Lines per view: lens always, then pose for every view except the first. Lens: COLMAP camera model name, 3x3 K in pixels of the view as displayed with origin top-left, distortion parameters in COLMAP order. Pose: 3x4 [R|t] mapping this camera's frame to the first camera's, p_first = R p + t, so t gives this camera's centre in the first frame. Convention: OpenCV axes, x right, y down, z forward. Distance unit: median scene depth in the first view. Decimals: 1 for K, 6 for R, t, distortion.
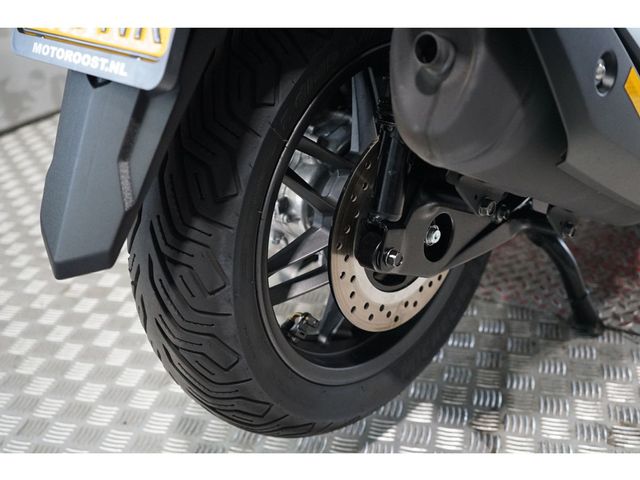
lens RADIAL K [[752.3, 0, 320.0], [0, 752.3, 240.0], [0, 0, 1]] dist [0.003650, 0.002016]
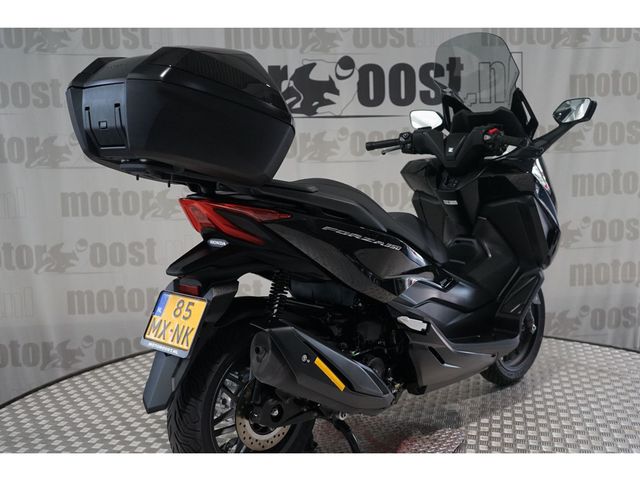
lens RADIAL K [[752.3, 0, 320.0], [0, 752.3, 240.0], [0, 0, 1]] dist [0.003650, 0.002016]
pose [[0.999174, 0.040635, 0.000803, 0.337238], [-0.037944, 0.939714, -0.339849, 0.392286], [-0.014564, 0.339537, 0.940480, -2.161029]]
